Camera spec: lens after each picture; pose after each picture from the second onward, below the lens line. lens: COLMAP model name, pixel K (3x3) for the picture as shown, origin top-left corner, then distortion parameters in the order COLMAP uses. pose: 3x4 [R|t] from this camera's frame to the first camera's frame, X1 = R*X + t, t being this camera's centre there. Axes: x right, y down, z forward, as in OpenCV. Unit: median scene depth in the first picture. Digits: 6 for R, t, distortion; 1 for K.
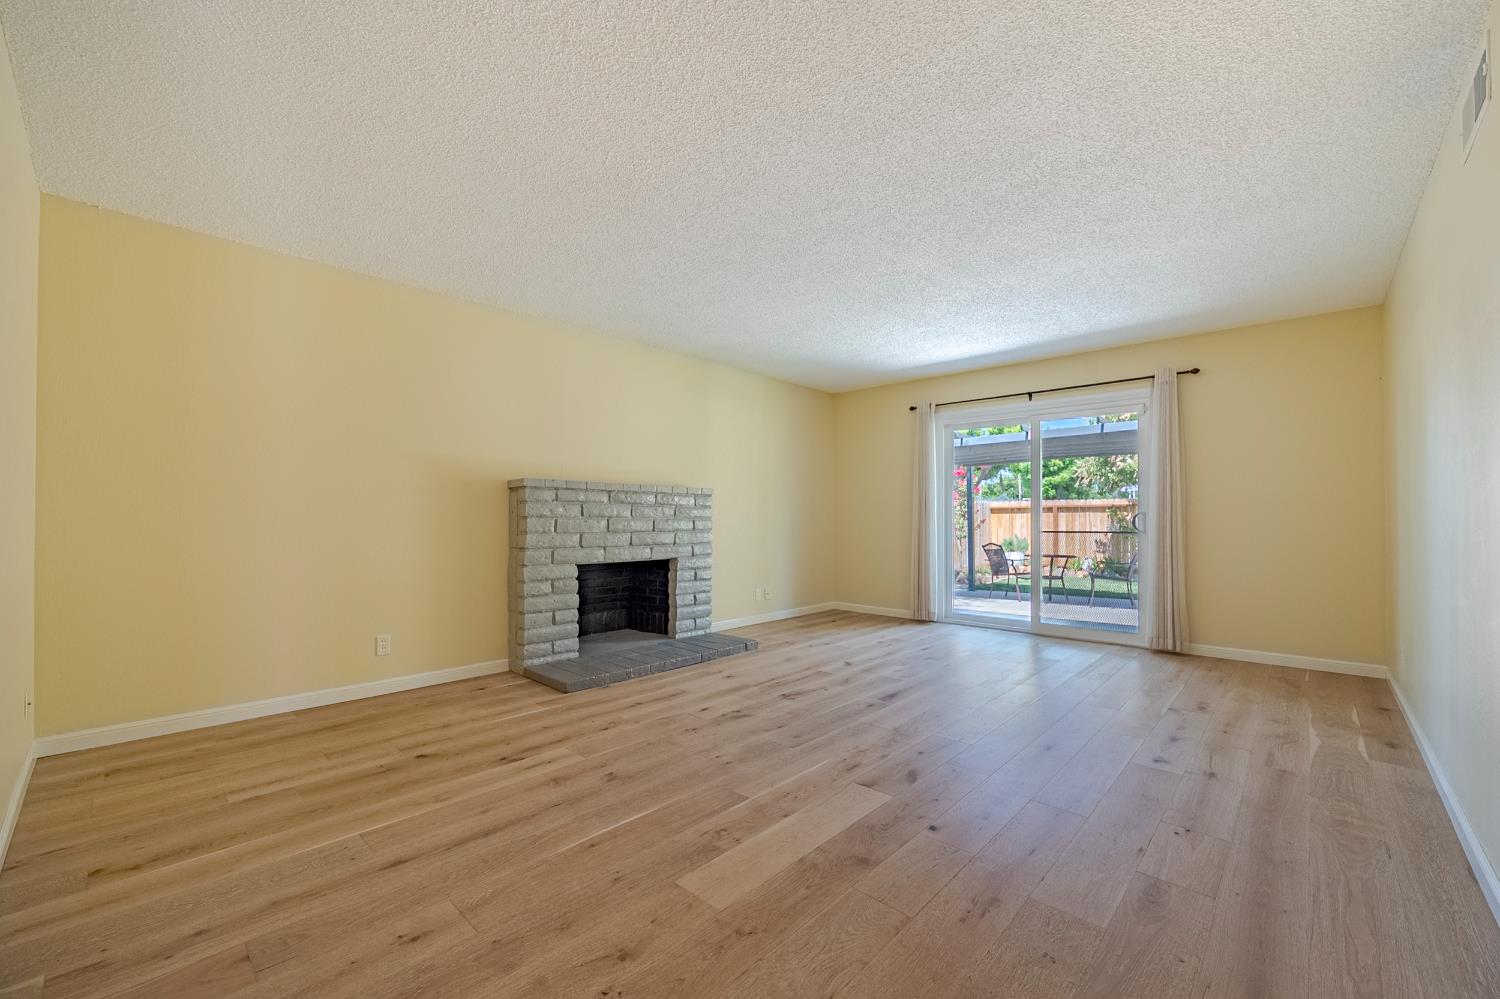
lens RADIAL K [[598.7, 0, 741.3], [0, 598.7, 505.0], [0, 0, 1]] dist [-0.002004, -0.000043]
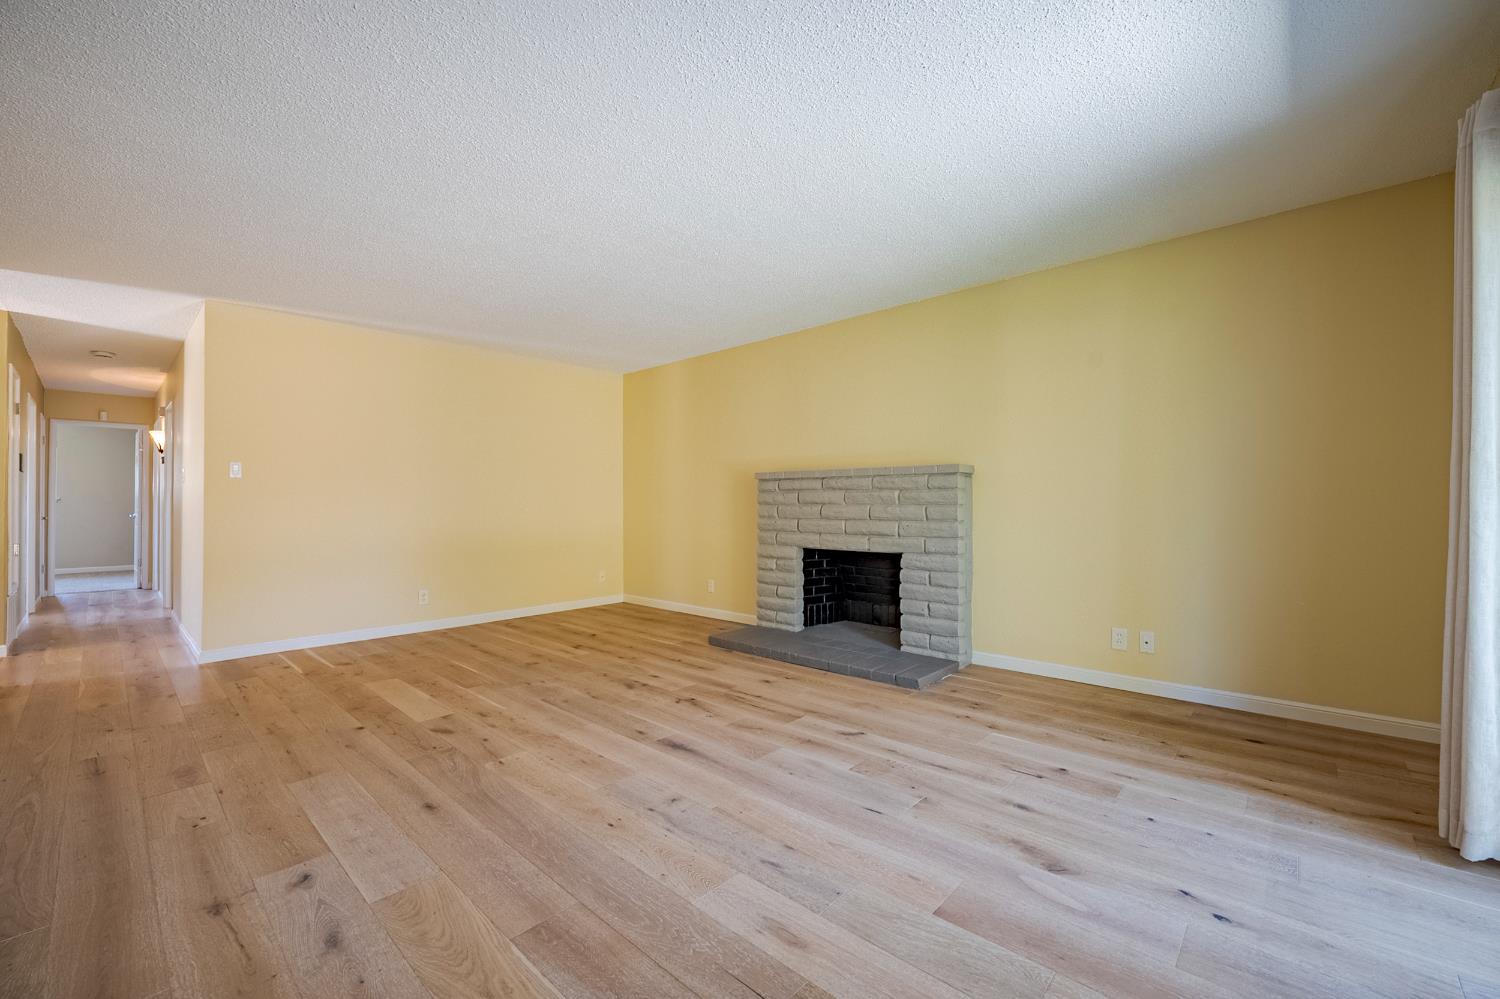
lens RADIAL K [[598.7, 0, 741.3], [0, 598.7, 505.0], [0, 0, 1]] dist [-0.002004, -0.000043]
pose [[0.009280, -0.003655, -0.999950, 0.860921], [0.027785, 0.999608, -0.003396, 0.024518], [0.999571, -0.027752, 0.009378, 0.942523]]
